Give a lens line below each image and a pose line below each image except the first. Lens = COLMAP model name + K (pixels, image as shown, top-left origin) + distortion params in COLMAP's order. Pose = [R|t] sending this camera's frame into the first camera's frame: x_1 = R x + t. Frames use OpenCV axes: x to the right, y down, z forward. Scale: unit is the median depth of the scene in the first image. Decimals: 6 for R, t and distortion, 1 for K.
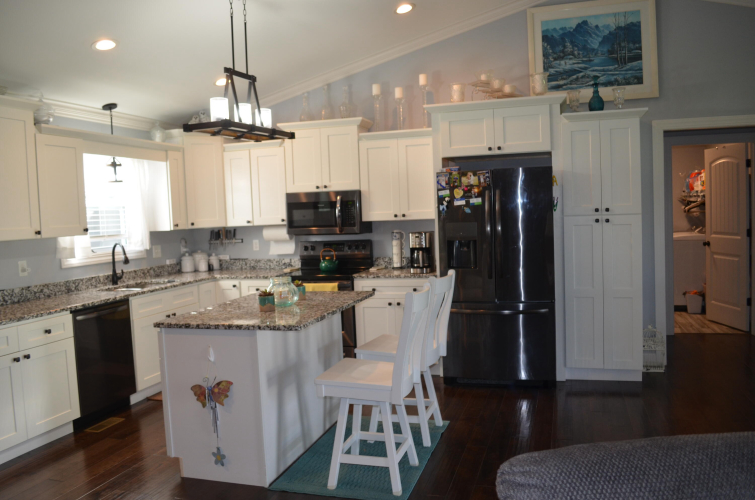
lens RADIAL K [[607.1, 0, 388.0], [0, 607.1, 248.6], [0, 0, 1]] dist [-0.078027, 0.011705]
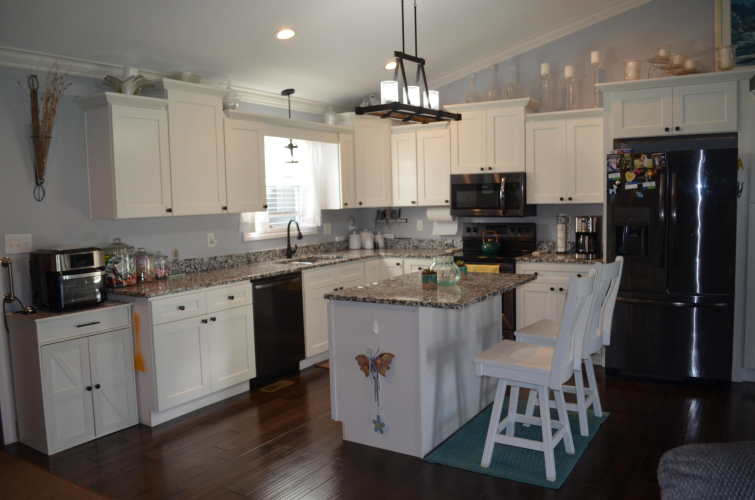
lens RADIAL K [[607.1, 0, 387.0], [0, 607.1, 250.4], [0, 0, 1]] dist [-0.078027, 0.011705]
pose [[0.964436, 0.038000, -0.261572, -0.001561], [-0.029734, 0.998928, 0.035486, 0.002405], [0.262640, -0.026446, 0.964531, -0.008178]]
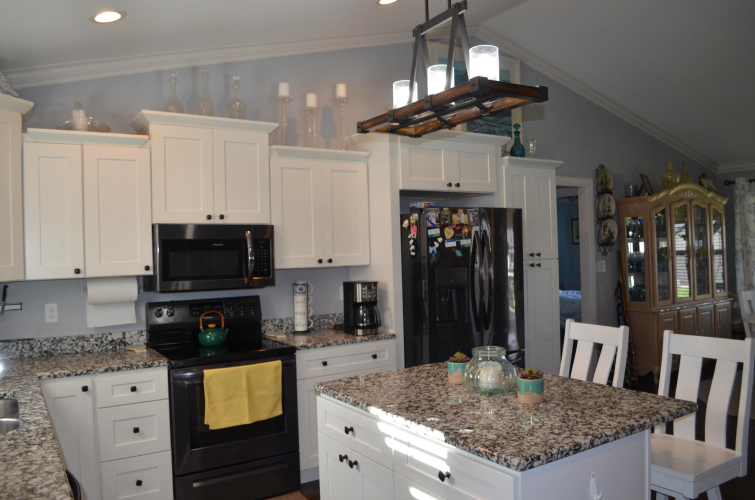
lens RADIAL K [[607.1, 0, 389.1], [0, 607.1, 248.4], [0, 0, 1]] dist [-0.078027, 0.011705]
pose [[0.644319, 0.023213, 0.764404, -0.541120], [0.050382, 0.996079, -0.072716, -0.011970], [-0.763095, 0.085365, 0.640624, 0.489535]]
